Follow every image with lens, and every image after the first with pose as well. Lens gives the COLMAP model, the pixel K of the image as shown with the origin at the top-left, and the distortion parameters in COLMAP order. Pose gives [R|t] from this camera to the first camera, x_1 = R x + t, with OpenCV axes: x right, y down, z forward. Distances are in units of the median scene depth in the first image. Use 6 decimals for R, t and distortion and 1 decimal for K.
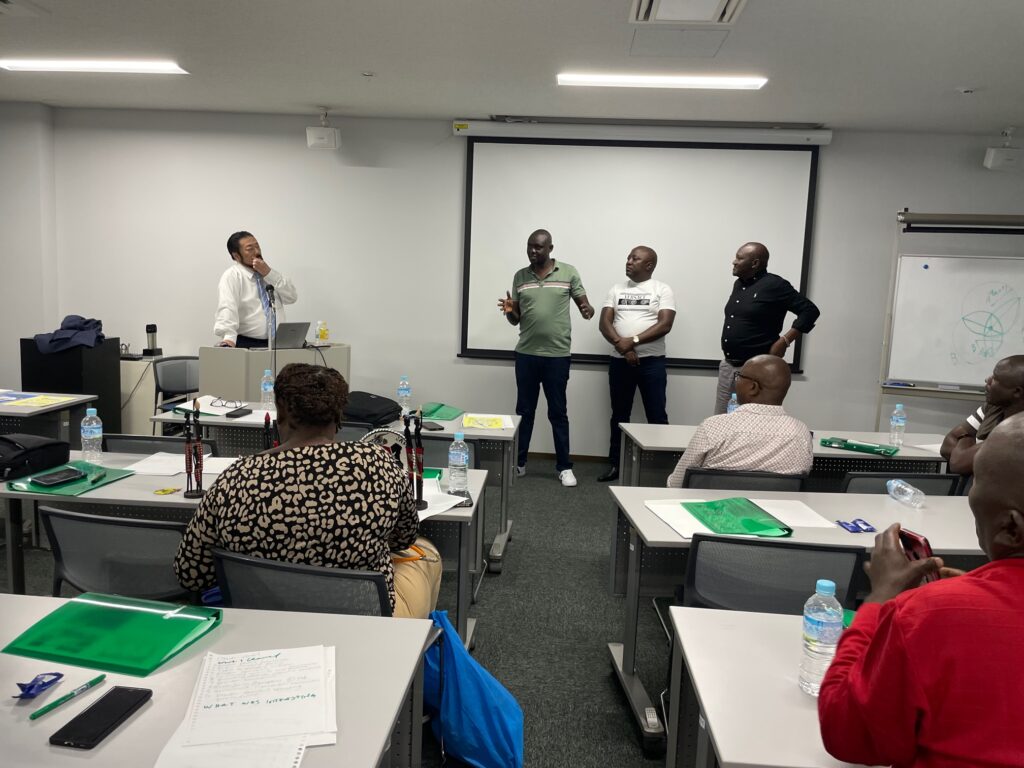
lens RADIAL K [[784.6, 0, 510.6], [0, 784.6, 387.5], [0, 0, 1]] dist [0.023584, -0.017631]
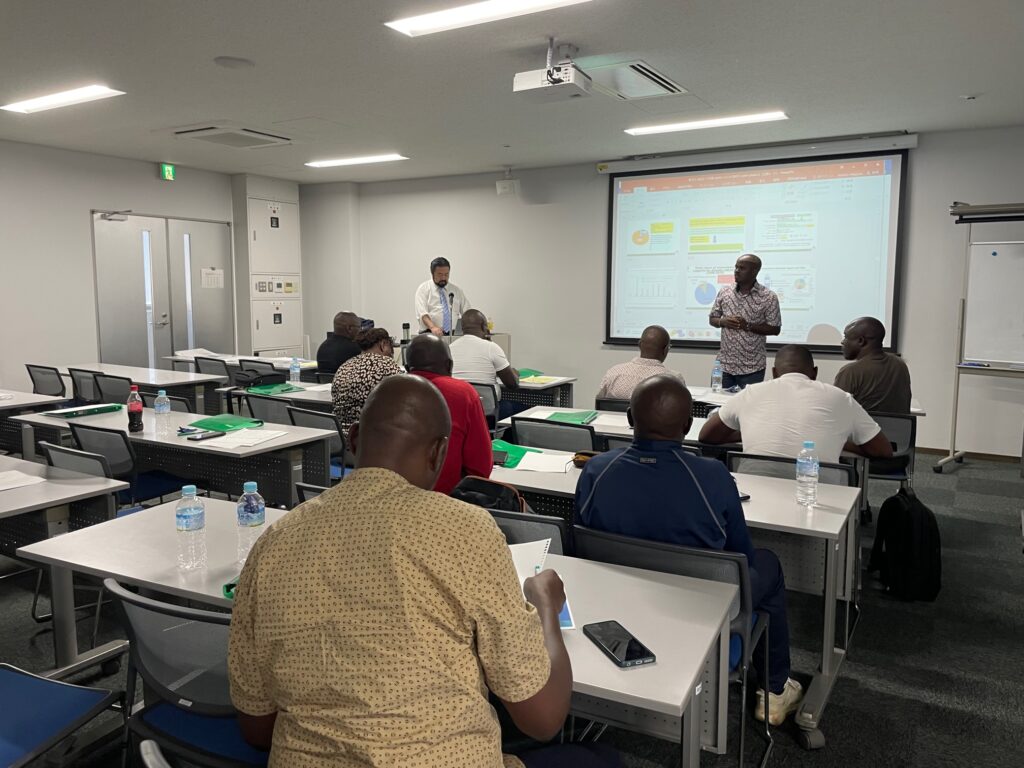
lens RADIAL K [[784.6, 0, 513.9], [0, 784.6, 380.4], [0, 0, 1]] dist [0.023584, -0.017631]
pose [[0.888750, 0.014128, -0.458175, 0.413269], [-0.023374, 0.999621, -0.014518, 0.045344], [0.457797, 0.023612, 0.888743, -0.223438]]
